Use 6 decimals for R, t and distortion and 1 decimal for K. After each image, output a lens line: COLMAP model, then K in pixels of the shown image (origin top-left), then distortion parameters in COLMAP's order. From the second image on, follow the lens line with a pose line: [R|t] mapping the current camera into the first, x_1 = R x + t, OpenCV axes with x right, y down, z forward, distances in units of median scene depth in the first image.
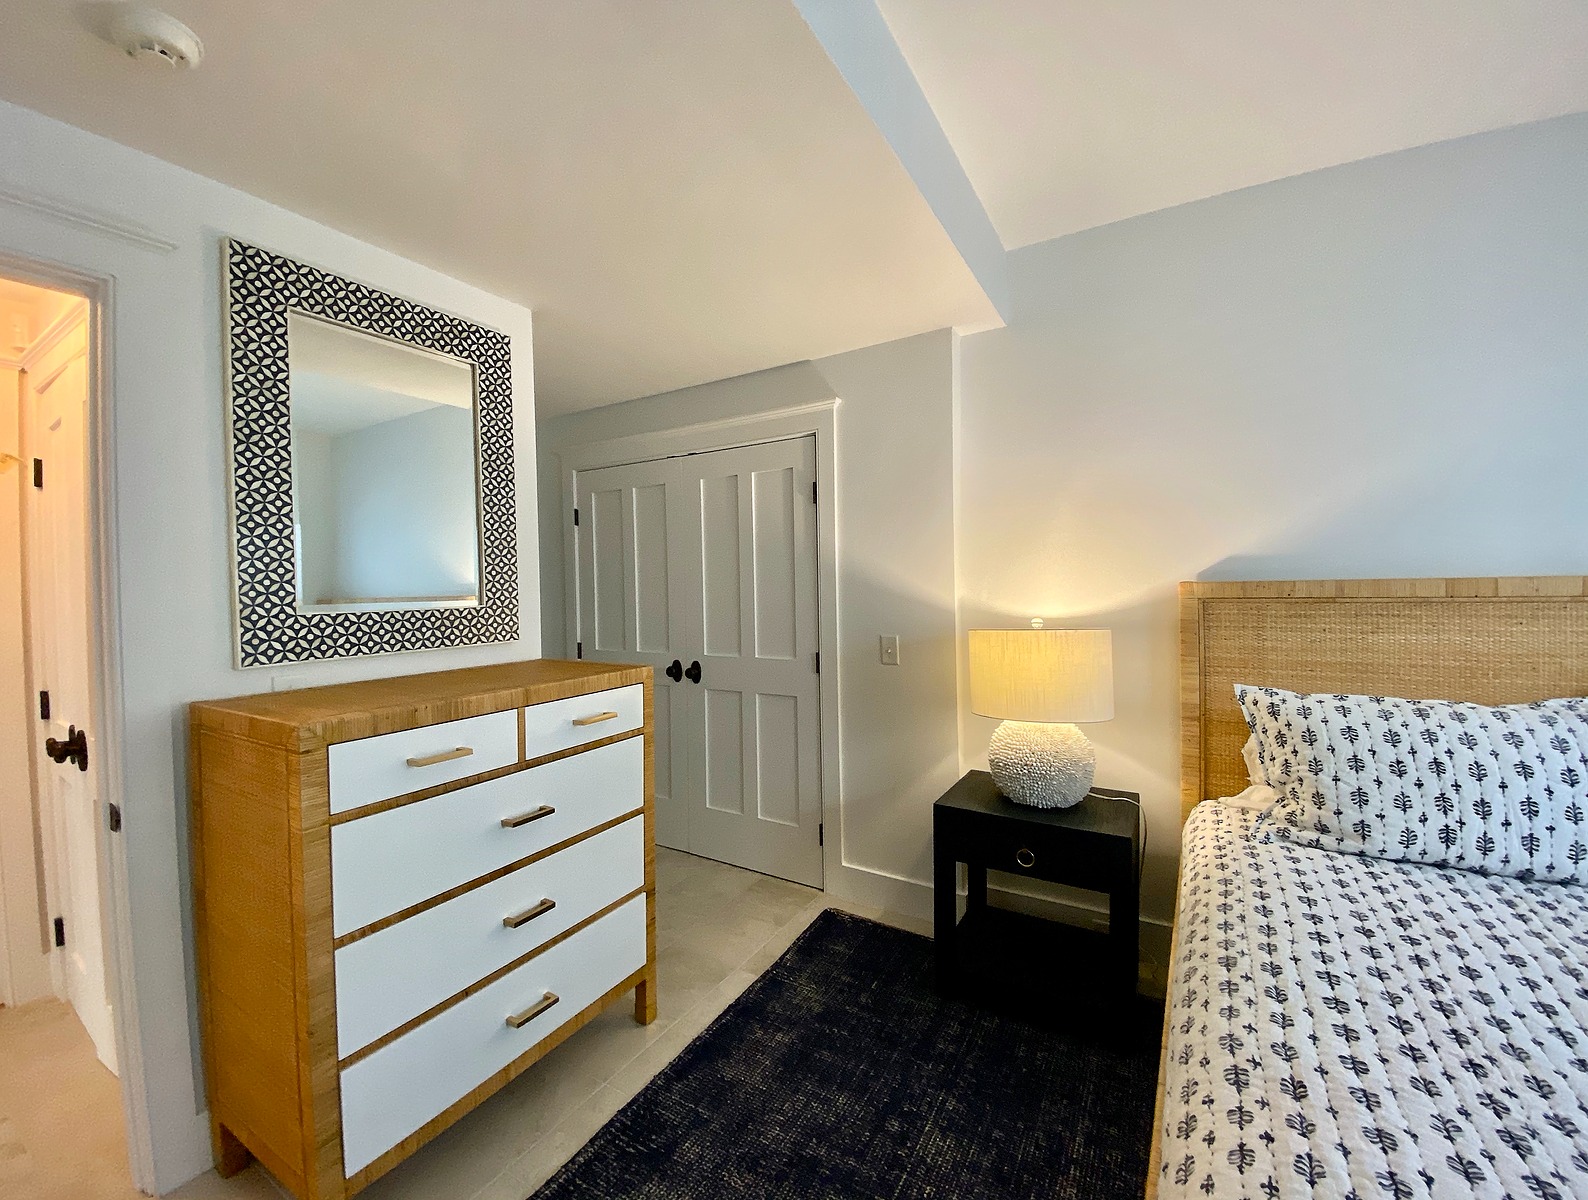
lens RADIAL K [[665.1, 0, 784.7], [0, 665.1, 594.5], [0, 0, 1]] dist [-0.020397, -0.001039]
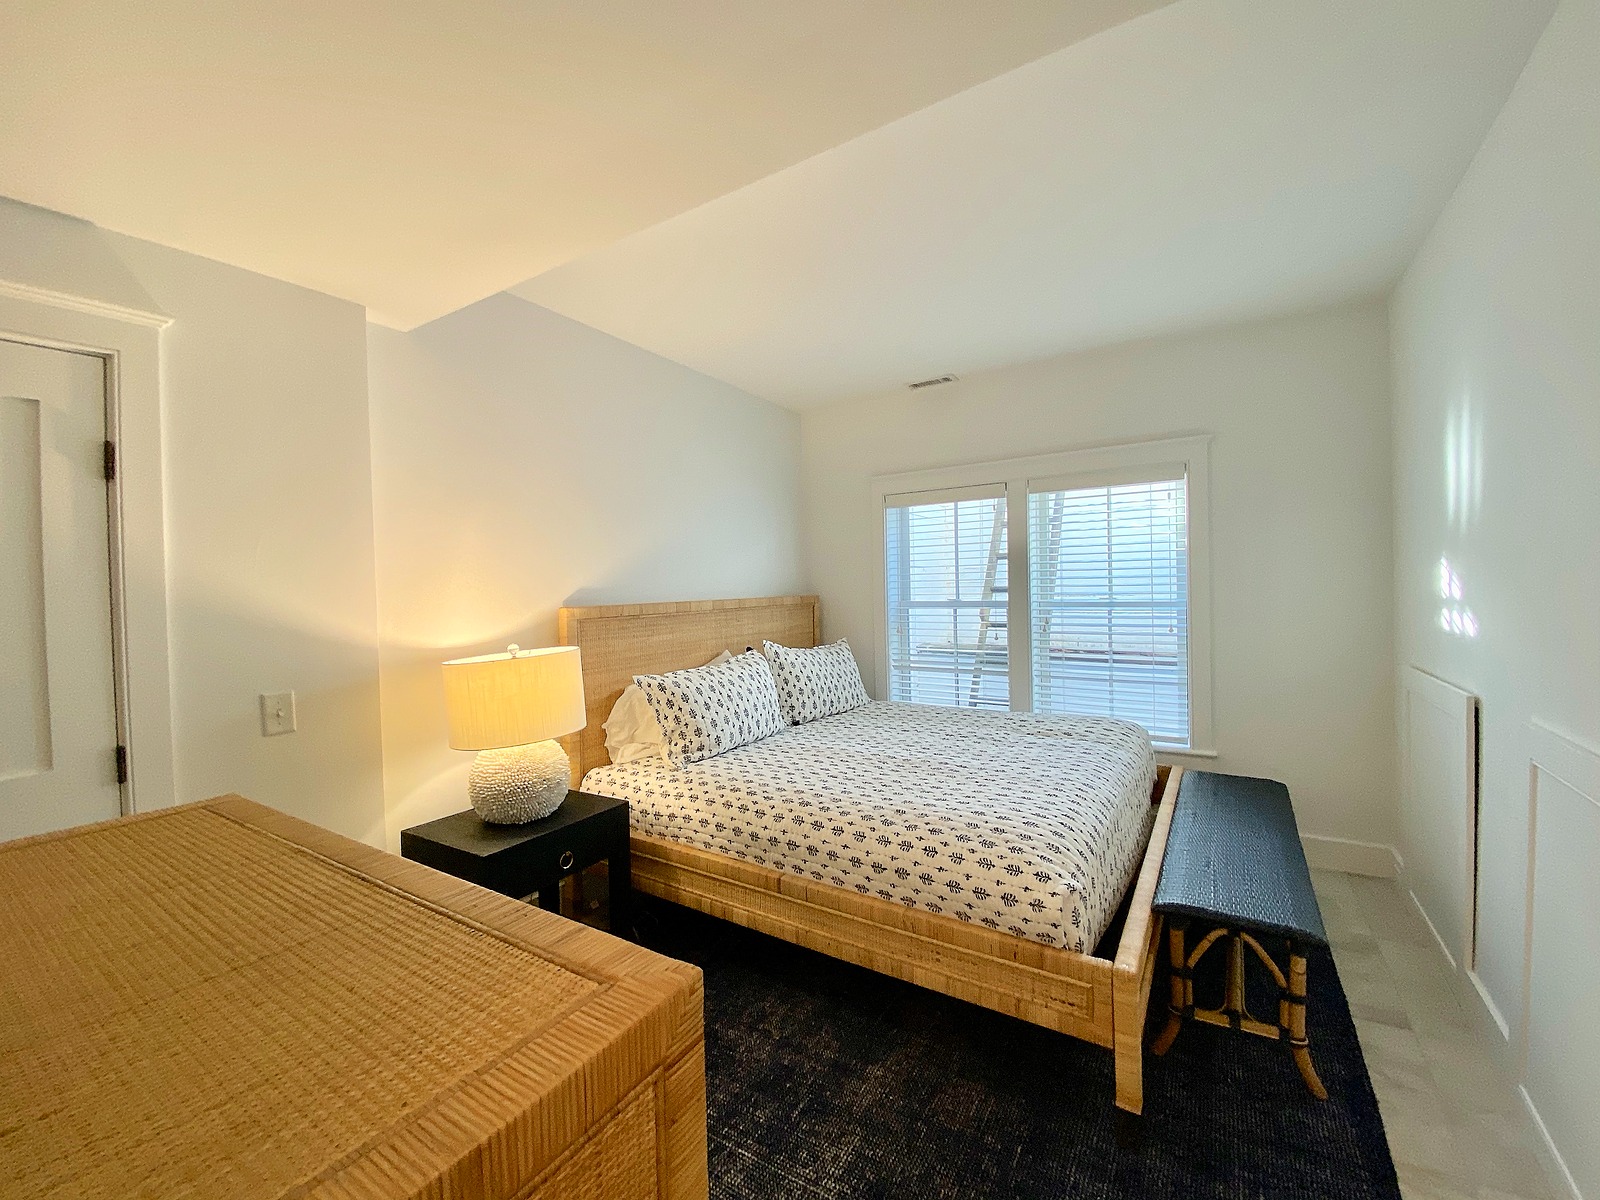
lens RADIAL K [[651.4, 0, 793.6], [0, 651.4, 602.3], [0, 0, 1]] dist [0.019575, 0.000178]
pose [[0.010261, -0.005679, 0.999931, -0.853943], [0.044247, 0.999007, 0.005219, -0.020498], [-0.998968, 0.044190, 0.010502, 0.705000]]
